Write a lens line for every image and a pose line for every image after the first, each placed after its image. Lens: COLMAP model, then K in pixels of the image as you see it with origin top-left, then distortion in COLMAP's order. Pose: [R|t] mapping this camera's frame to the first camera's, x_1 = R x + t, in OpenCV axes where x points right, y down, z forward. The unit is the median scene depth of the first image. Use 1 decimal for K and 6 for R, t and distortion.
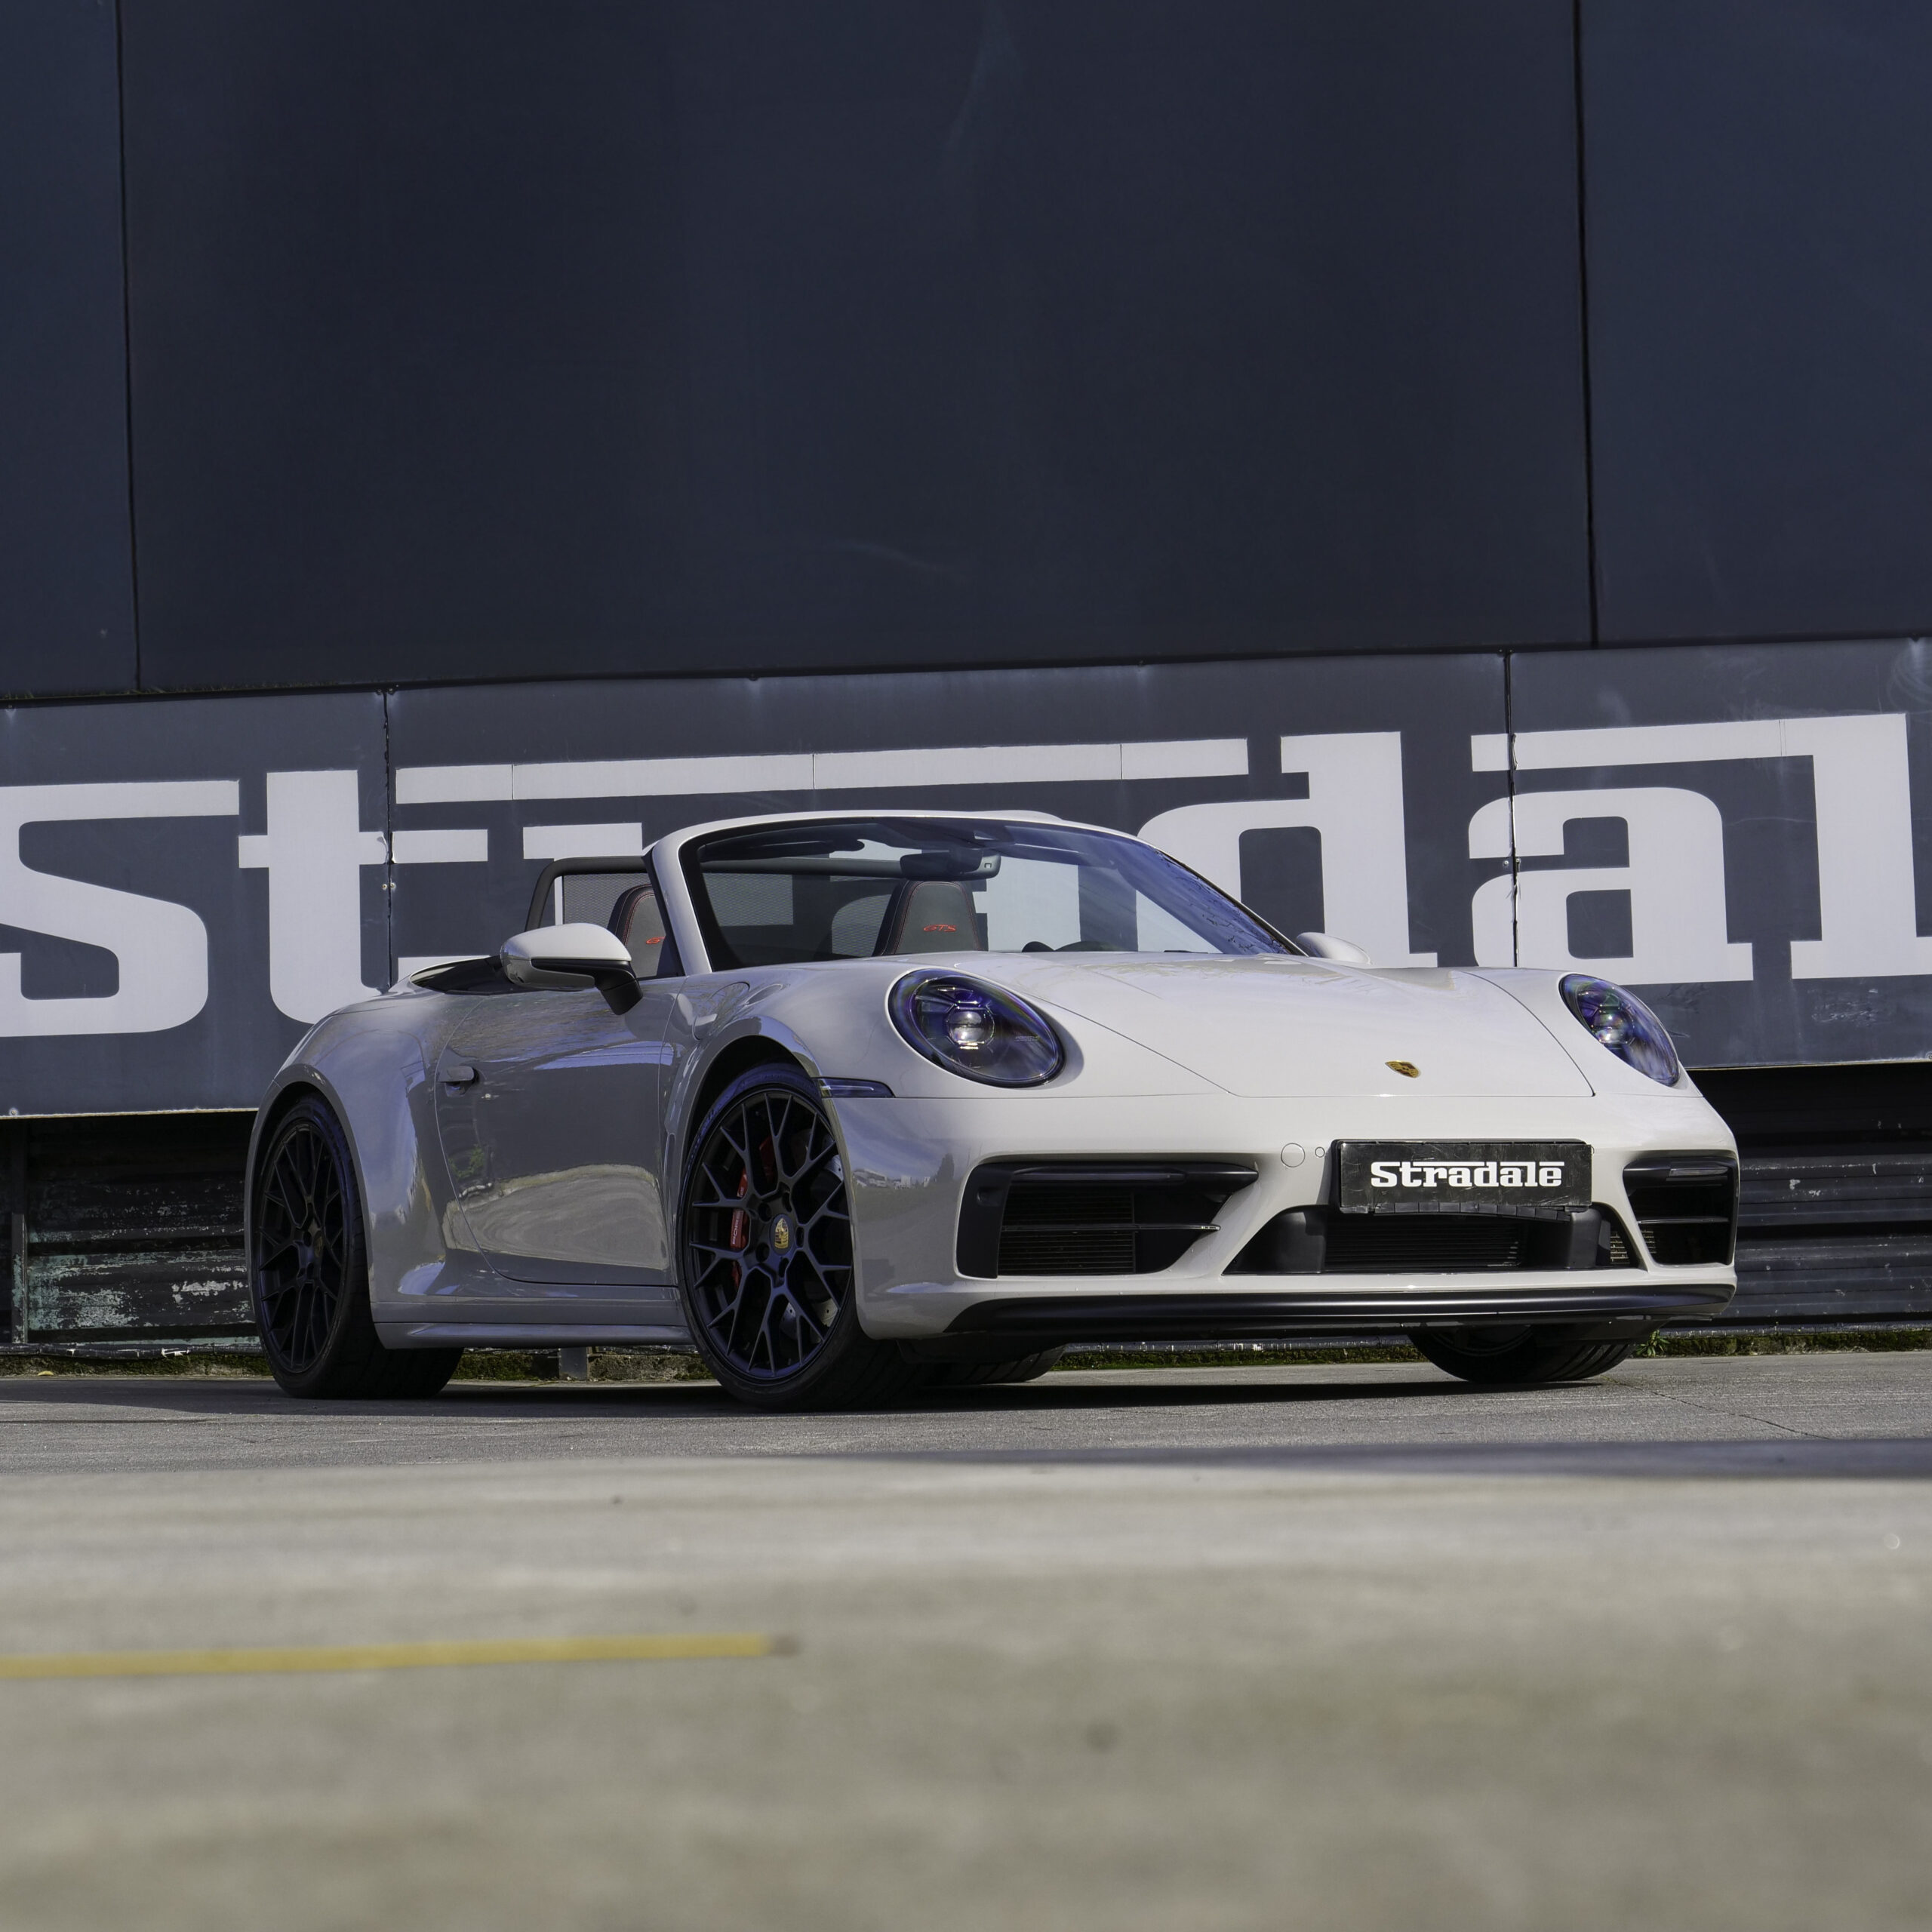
lens RADIAL K [[5487.6, 0, 857.2], [0, 5487.6, 974.3], [0, 0, 1]] dist [0.013019, -0.289163]
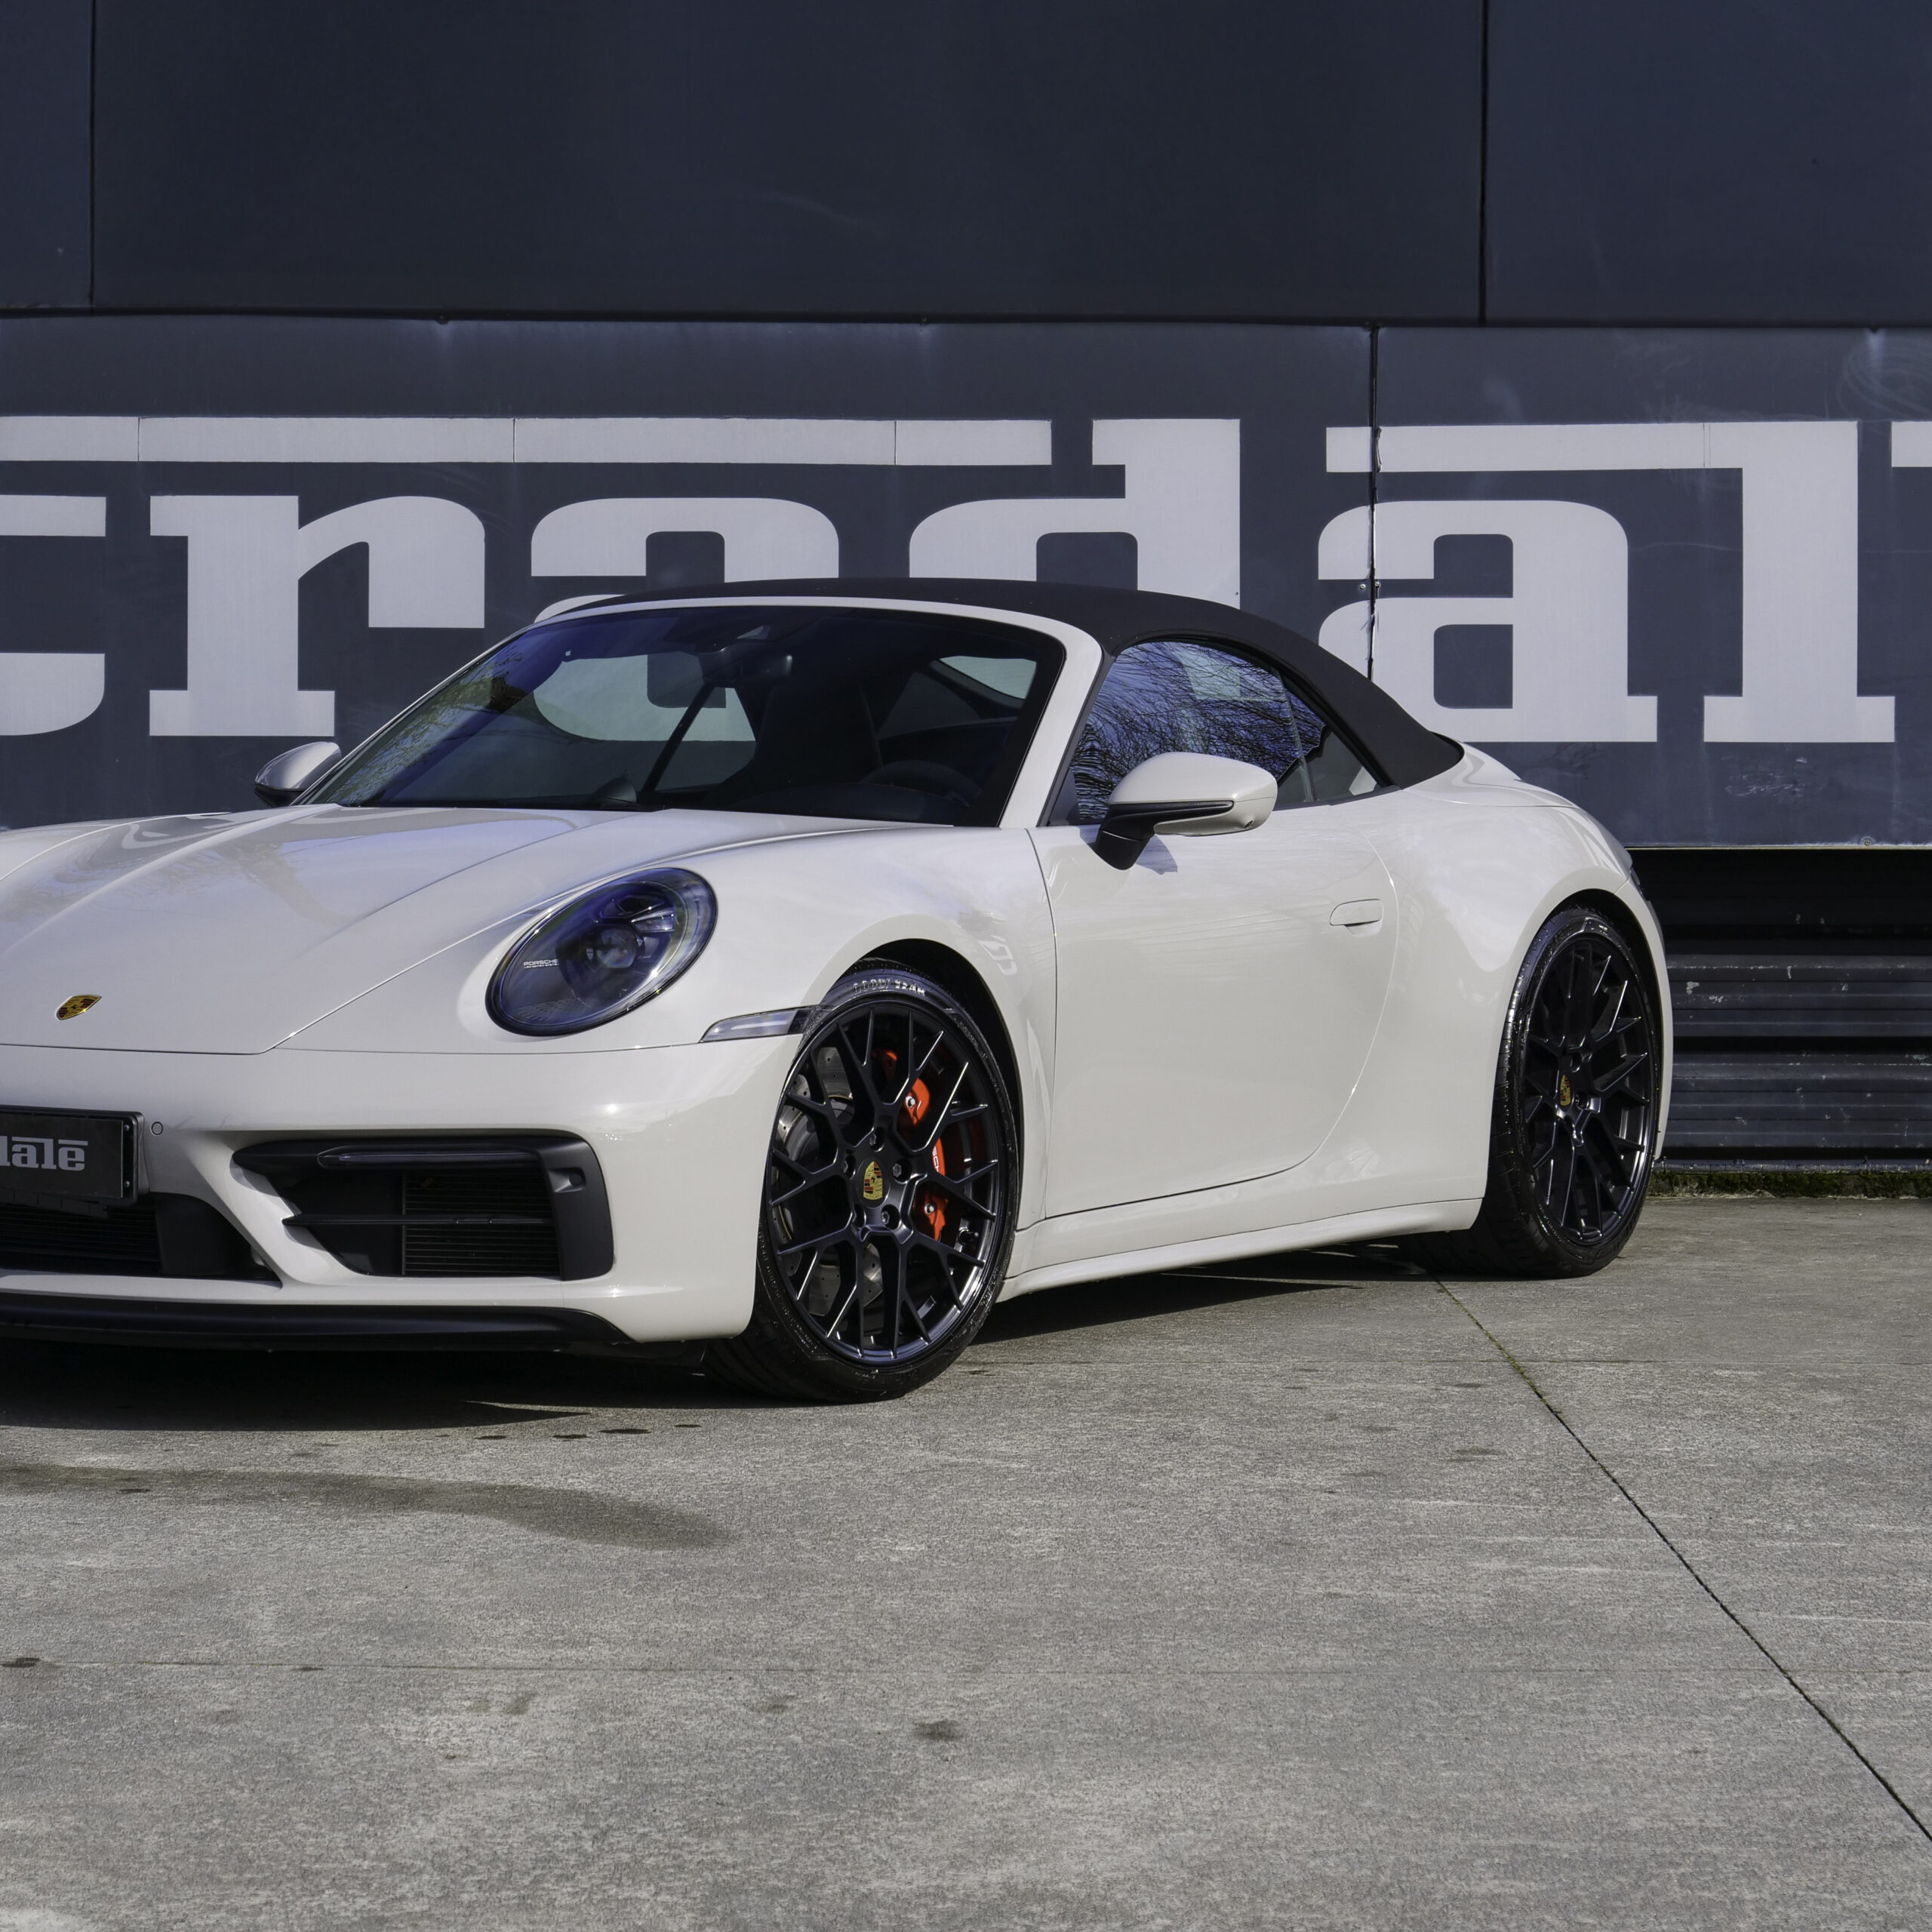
lens RADIAL K [[5824.7, 0, 881.5], [0, 5824.7, 966.0], [0, 0, 1]] dist [0.019160, -0.338518]
pose [[0.997494, 0.029240, 0.064433, -0.007044], [-0.035478, 0.994563, 0.097910, -0.046401], [-0.061219, -0.099951, 0.993107, 0.140007]]
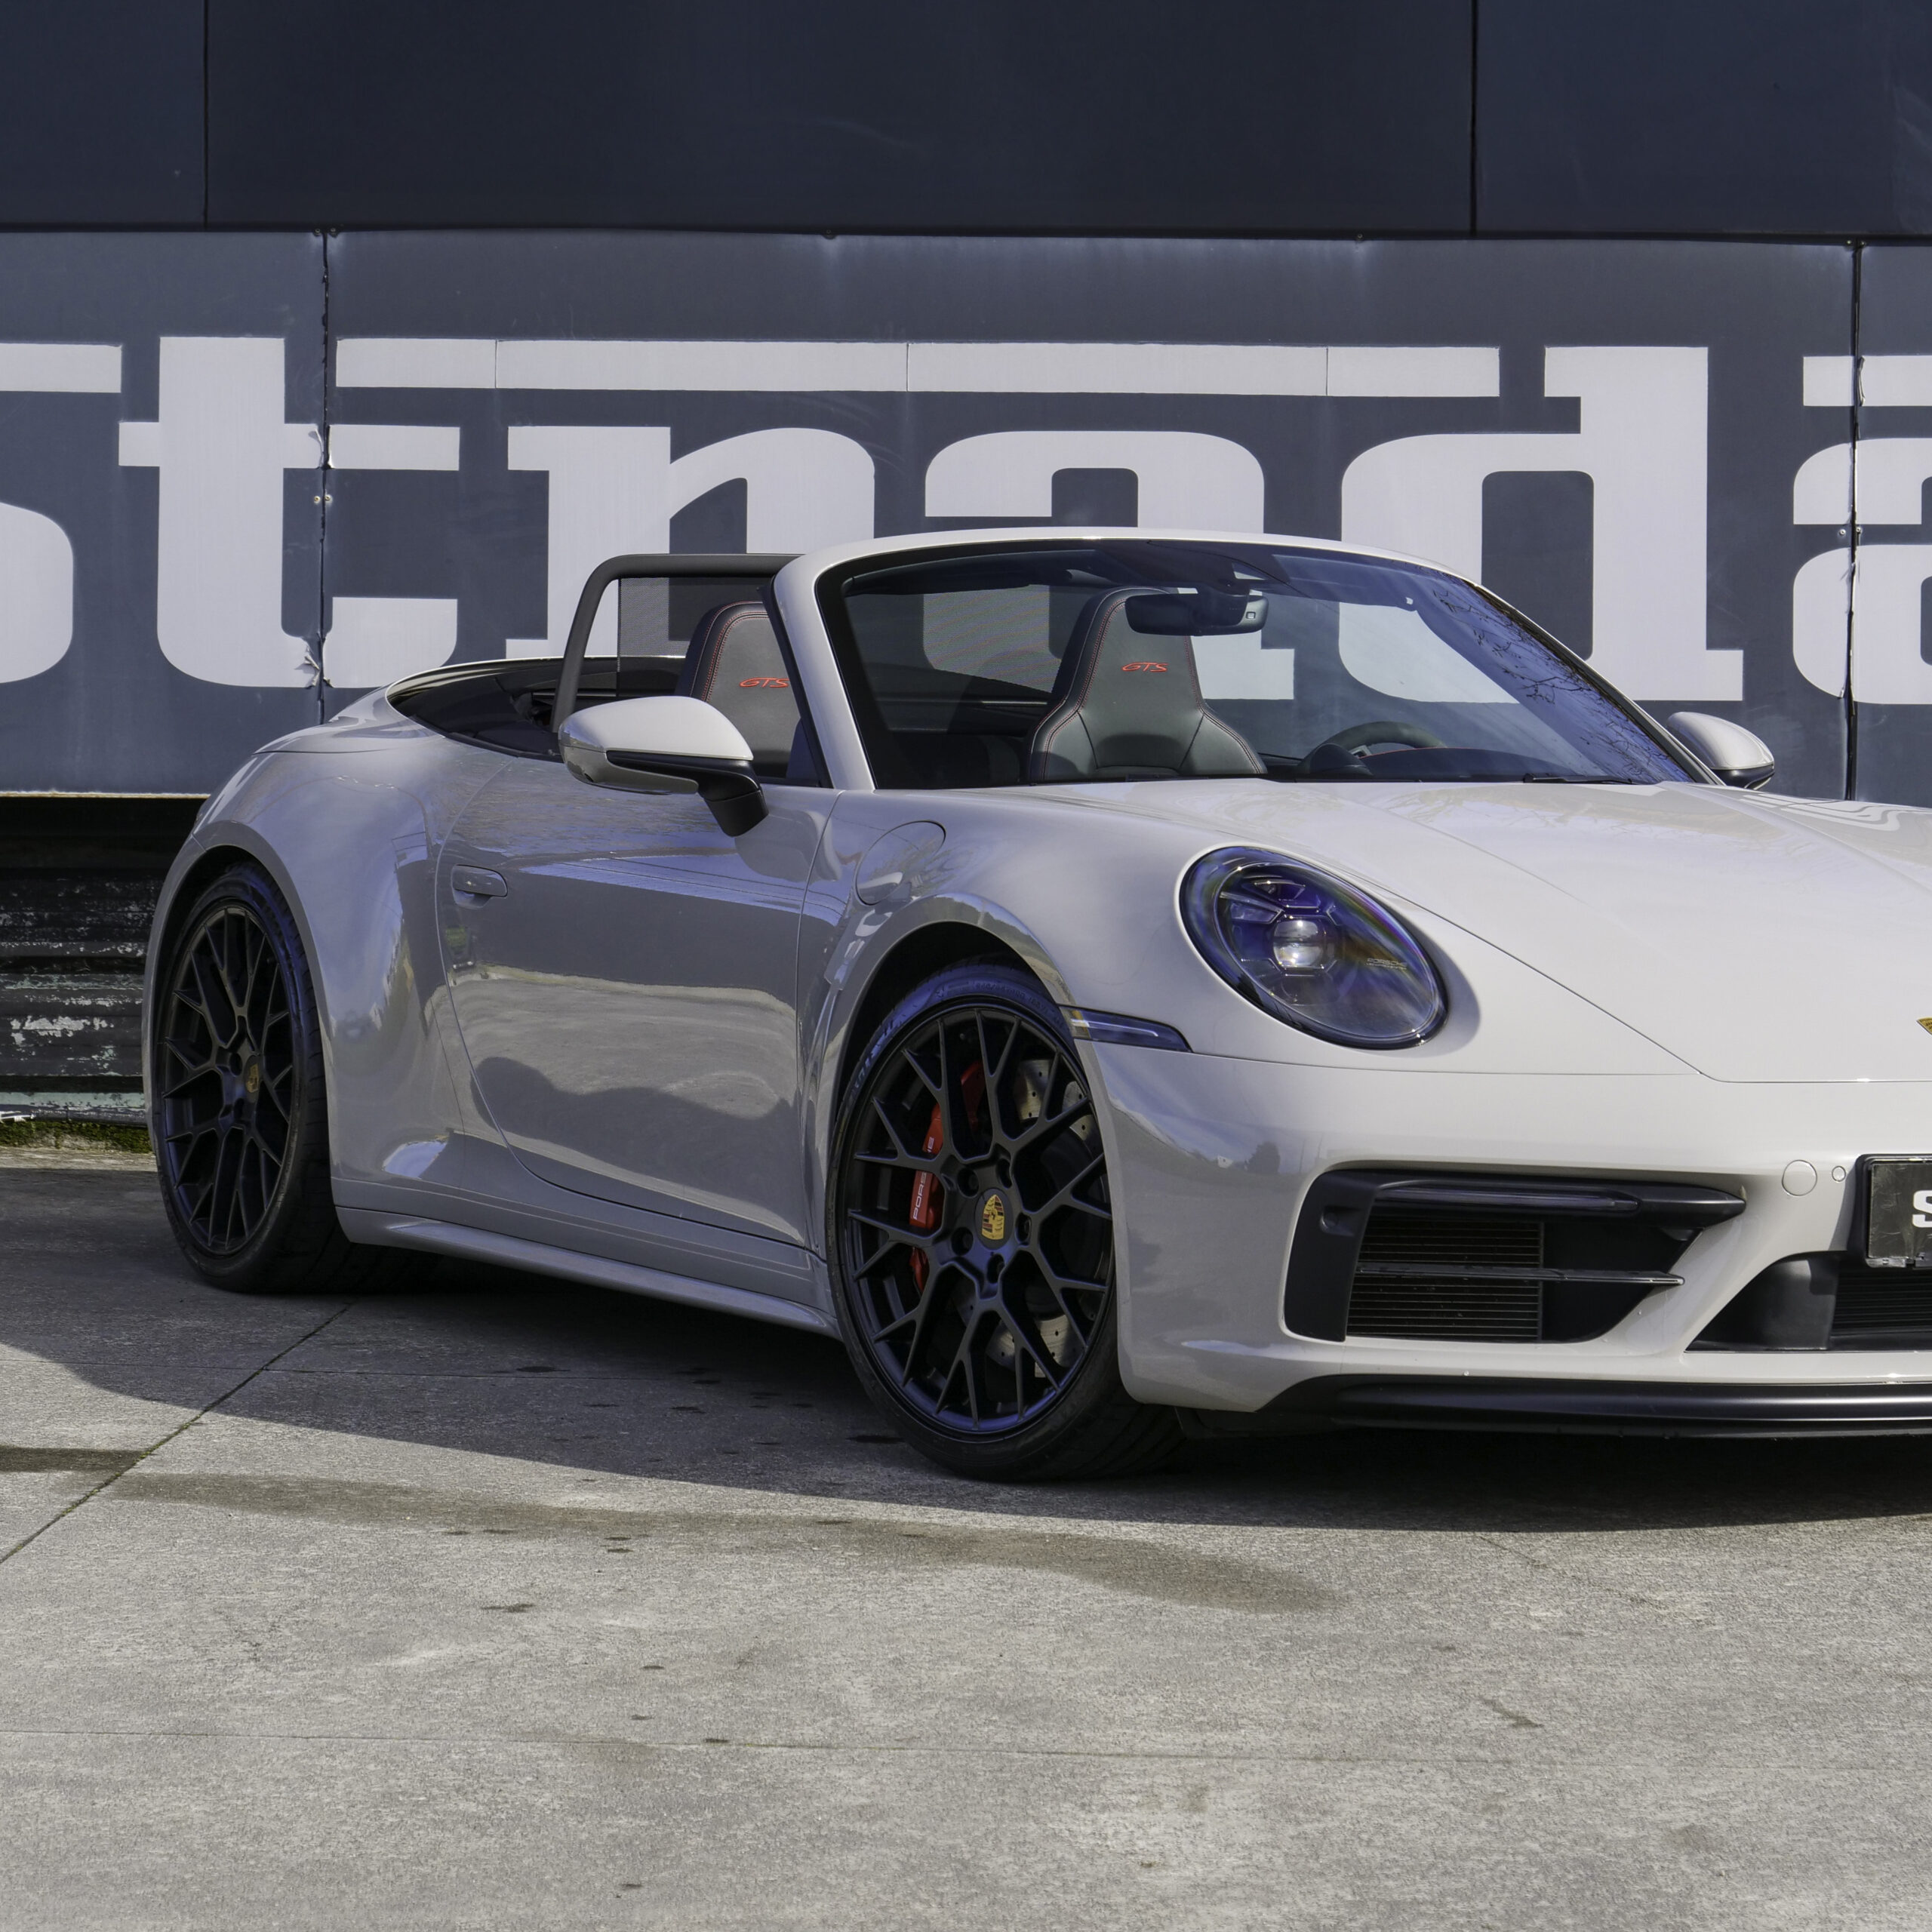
lens RADIAL K [[6165.6, 0, 865.9], [0, 6165.6, 959.6], [0, 0, 1]] dist [0.021626, -0.564089]
pose [[0.998756, 0.035853, 0.034654, -0.039763], [-0.039241, 0.993947, 0.102617, -0.043130], [-0.030765, -0.103849, 0.994117, 0.172780]]
